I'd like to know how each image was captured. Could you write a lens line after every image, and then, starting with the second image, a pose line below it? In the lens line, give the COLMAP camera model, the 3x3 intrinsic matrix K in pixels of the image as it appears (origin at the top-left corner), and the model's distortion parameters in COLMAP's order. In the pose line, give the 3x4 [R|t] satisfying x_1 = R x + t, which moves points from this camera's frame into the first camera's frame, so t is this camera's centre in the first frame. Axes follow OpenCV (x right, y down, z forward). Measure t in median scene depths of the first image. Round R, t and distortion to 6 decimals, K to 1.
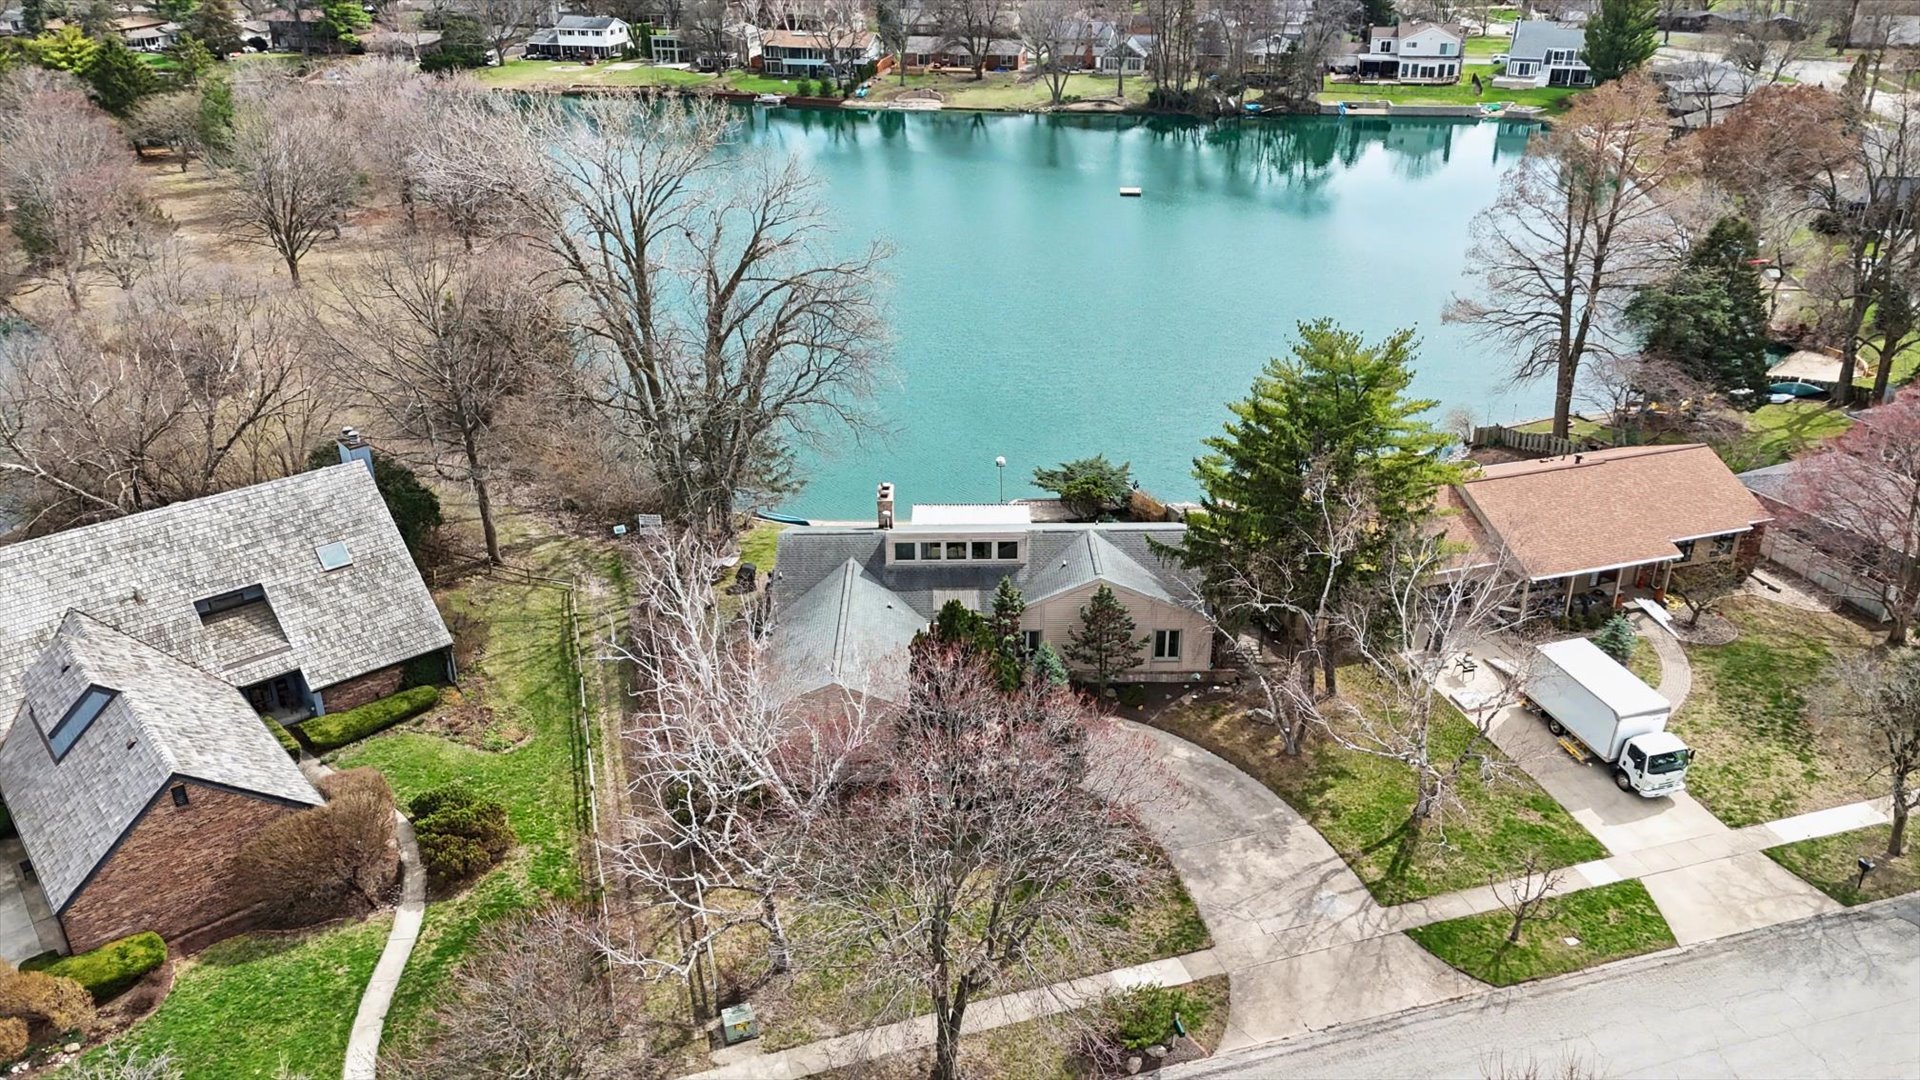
lens RADIAL K [[1431.2, 0, 960.0], [0, 1431.2, 540.0], [0, 0, 1]] dist [0.050374, -0.035917]
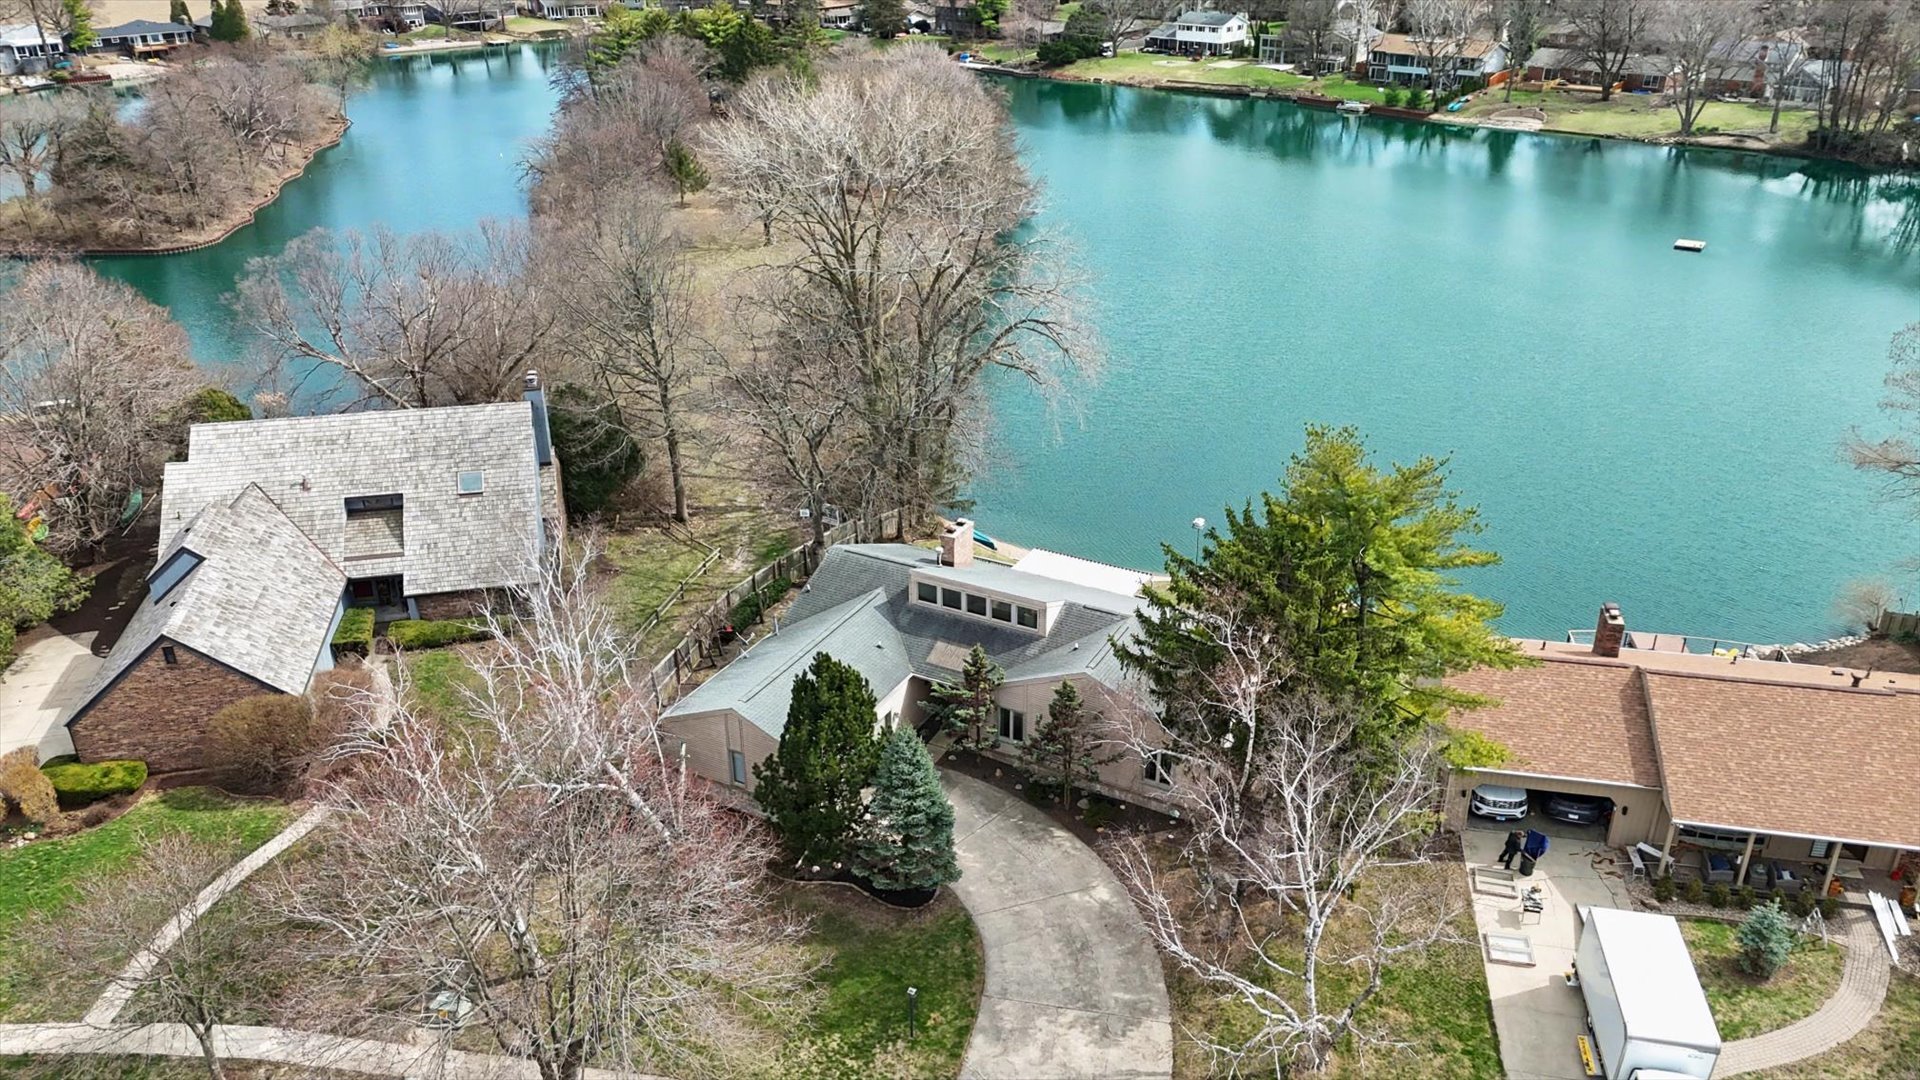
lens RADIAL K [[1431.2, 0, 960.0], [0, 1431.2, 540.0], [0, 0, 1]] dist [0.050374, -0.035917]
pose [[0.876407, 0.206908, -0.434856, 0.114341], [-0.205974, 0.977285, 0.049881, -0.023234], [0.435299, 0.045853, 0.899117, 0.051181]]
